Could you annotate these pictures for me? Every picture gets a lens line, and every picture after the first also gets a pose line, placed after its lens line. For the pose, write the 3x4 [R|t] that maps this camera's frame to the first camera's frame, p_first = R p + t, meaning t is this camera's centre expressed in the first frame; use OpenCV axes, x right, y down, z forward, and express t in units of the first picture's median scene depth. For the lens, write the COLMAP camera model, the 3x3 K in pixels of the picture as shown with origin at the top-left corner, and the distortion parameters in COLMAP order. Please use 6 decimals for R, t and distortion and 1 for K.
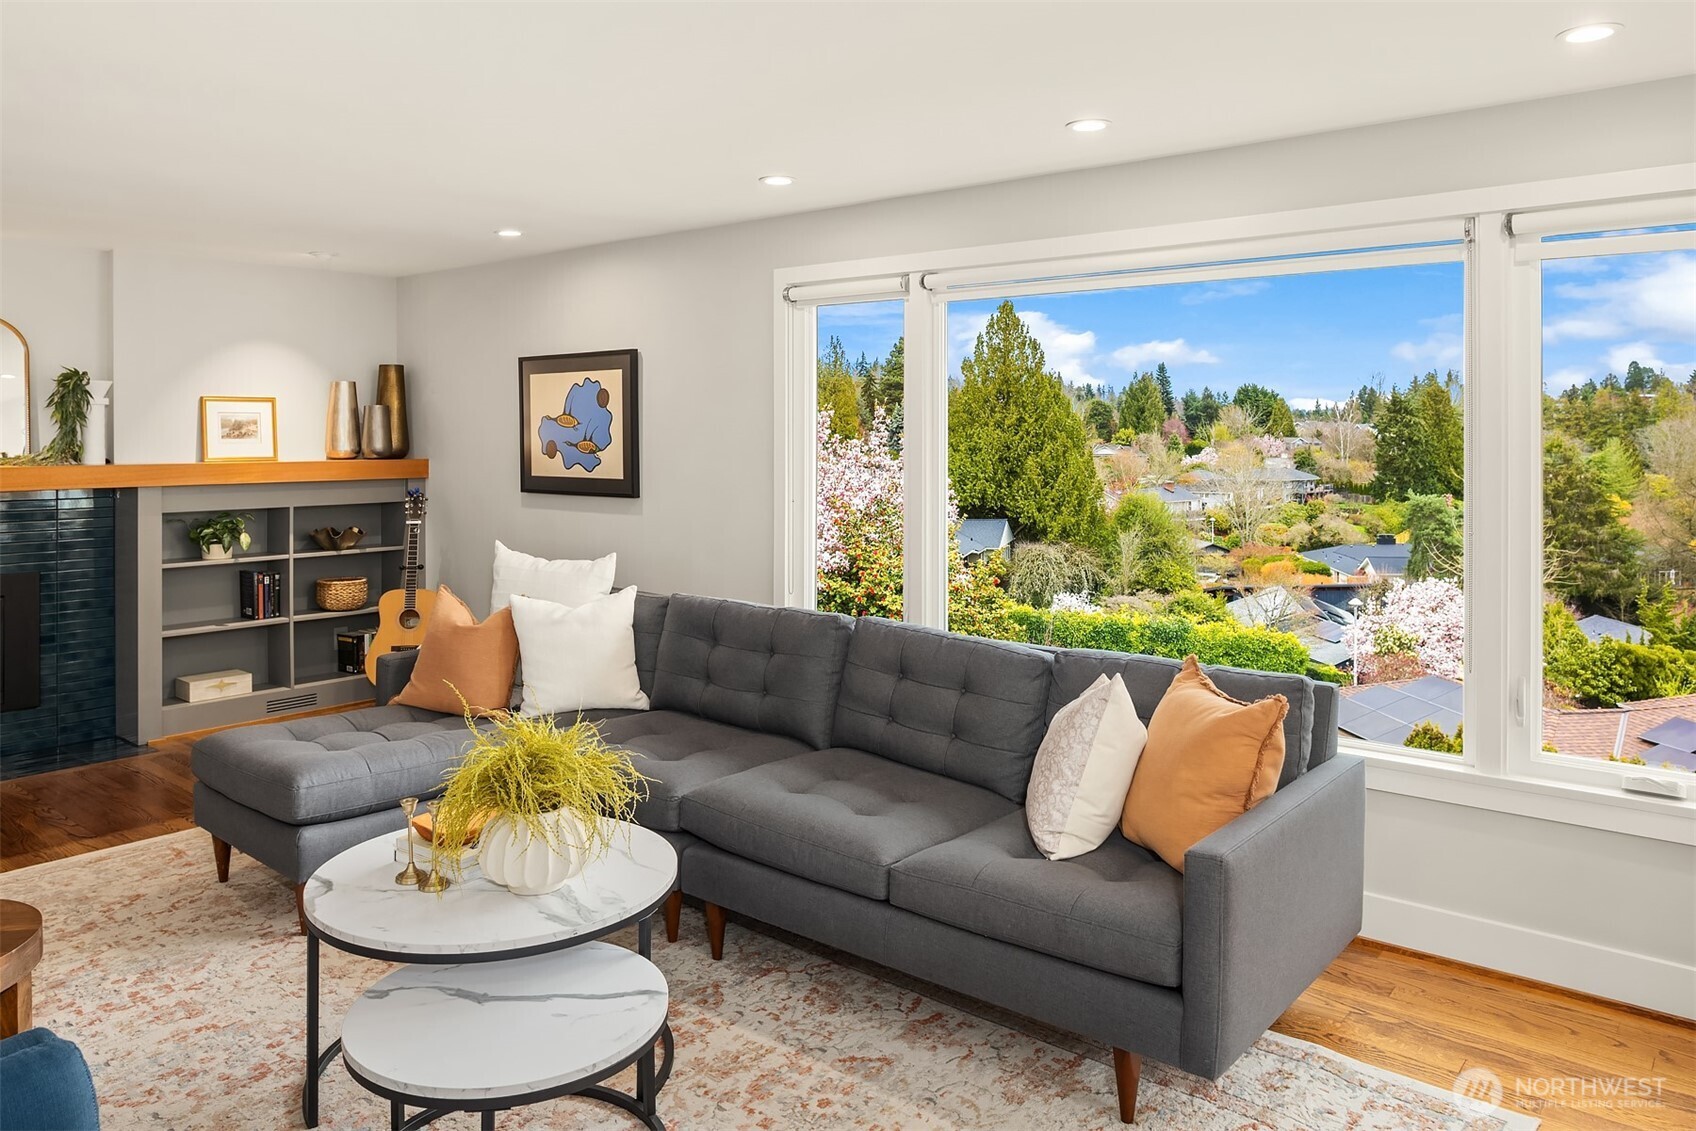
lens RADIAL K [[1192.5, 0, 847.4], [0, 1192.5, 431.6], [0, 0, 1]] dist [-0.058395, 0.039108]
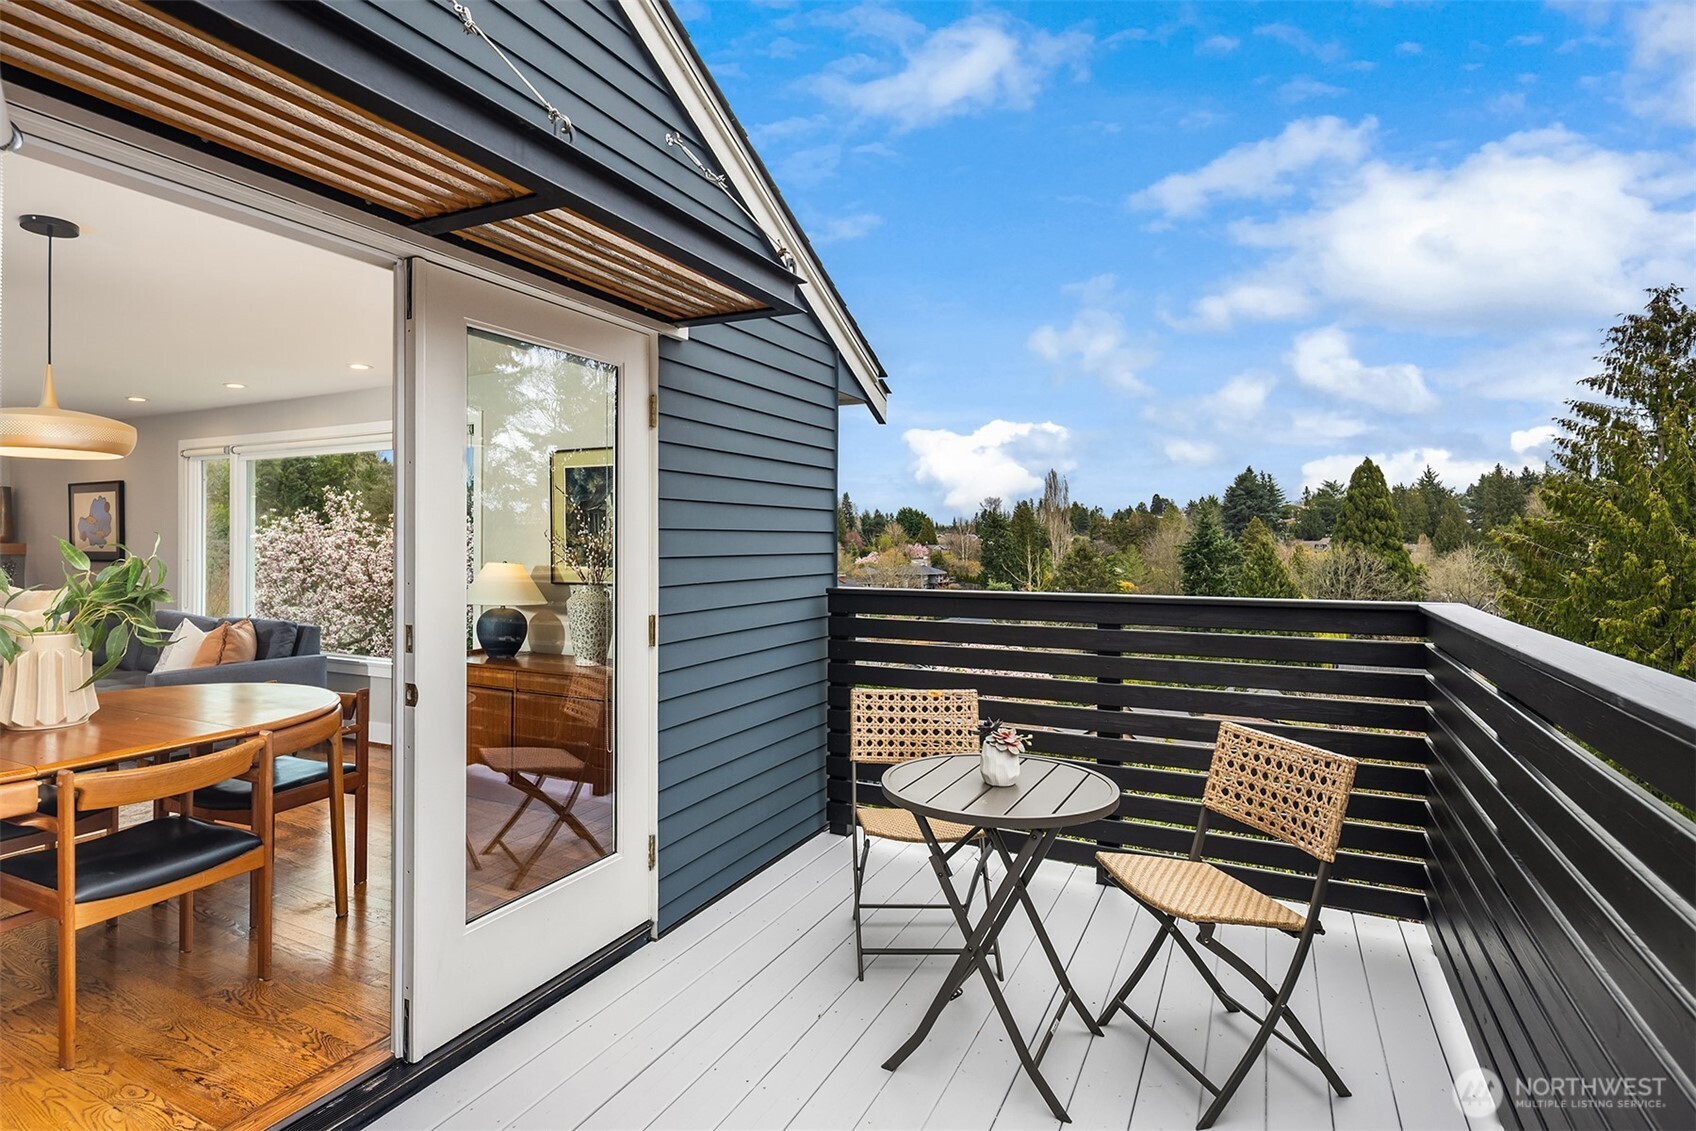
lens RADIAL K [[878.9, 0, 820.0], [0, 878.9, 539.9], [0, 0, 1]] dist [0.002549, 0.000220]
pose [[0.977864, 0.001145, 0.209239, 0.558068], [-0.000895, 0.999999, -0.001291, 0.021727], [-0.209240, 0.001075, 0.977864, -0.518091]]
